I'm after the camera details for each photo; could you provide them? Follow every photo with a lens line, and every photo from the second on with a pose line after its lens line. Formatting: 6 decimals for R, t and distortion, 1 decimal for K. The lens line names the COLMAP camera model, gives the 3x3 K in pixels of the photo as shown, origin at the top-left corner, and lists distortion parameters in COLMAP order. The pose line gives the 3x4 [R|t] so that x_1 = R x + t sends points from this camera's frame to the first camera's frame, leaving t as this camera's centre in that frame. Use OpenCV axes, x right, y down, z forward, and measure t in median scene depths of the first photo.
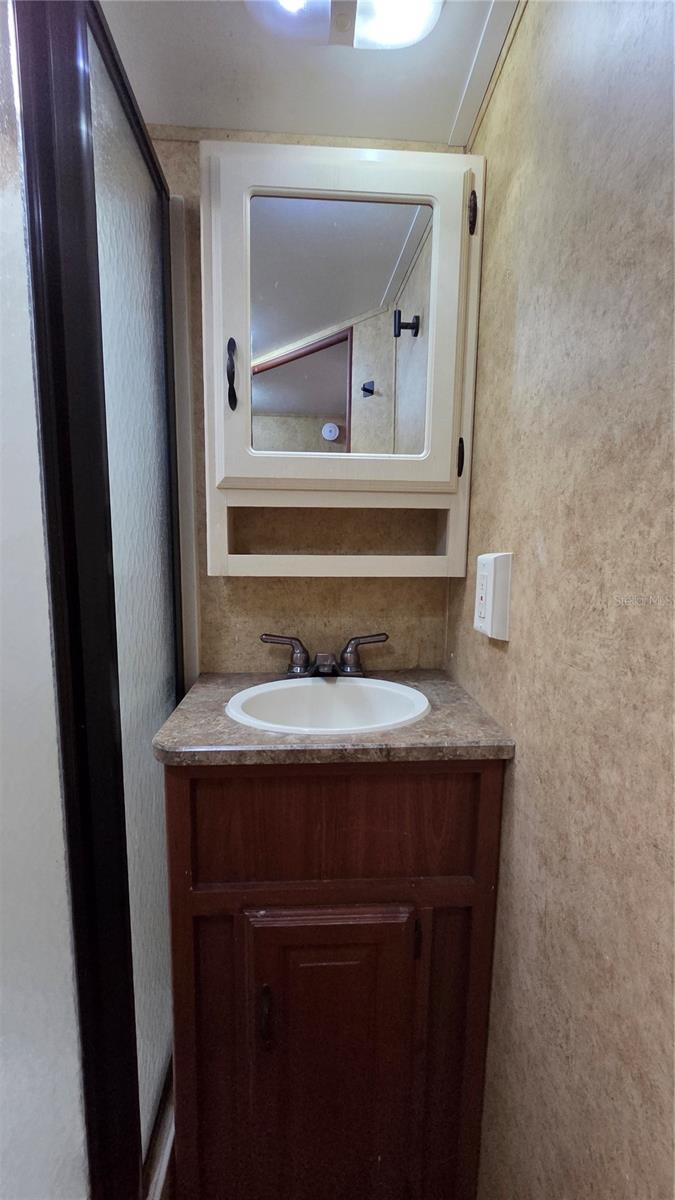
lens RADIAL K [[489.7, 0, 334.9], [0, 489.7, 603.4], [0, 0, 1]] dist [-0.001184, 0.000369]
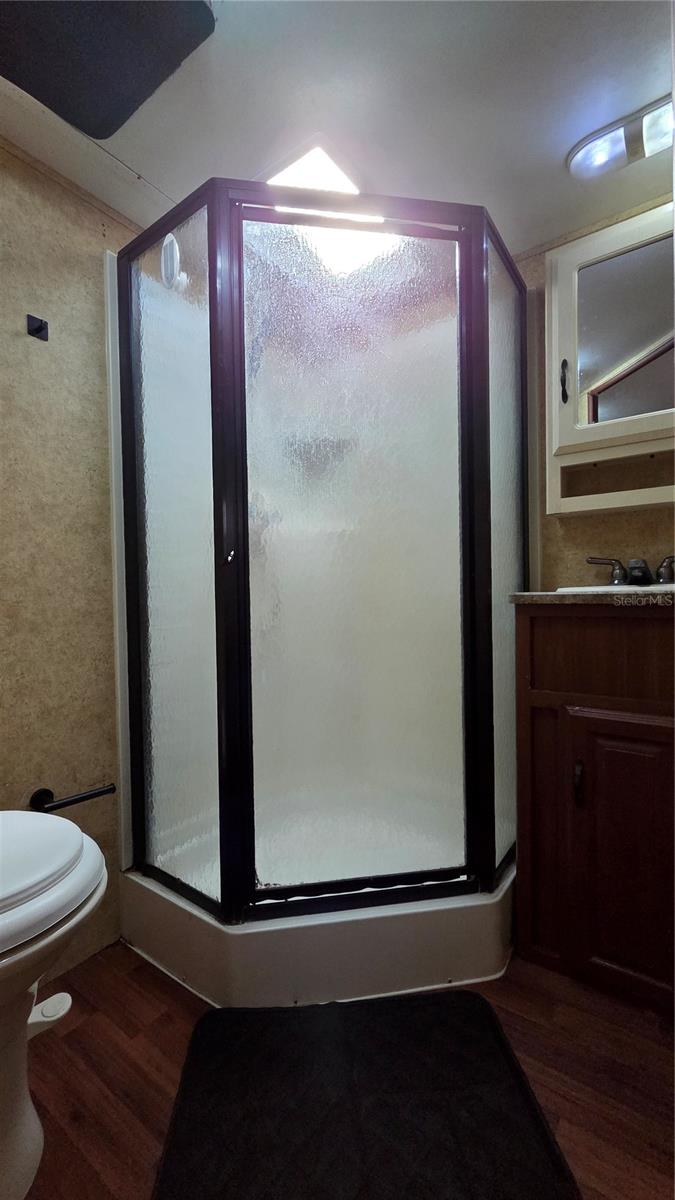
lens RADIAL K [[489.7, 0, 333.7], [0, 489.7, 597.9], [0, 0, 1]] dist [-0.001184, 0.000369]
pose [[0.770636, -0.009344, -0.637207, 0.206836], [-0.056011, 0.995030, -0.082330, 0.382485], [0.634809, 0.099137, 0.766282, -0.585613]]
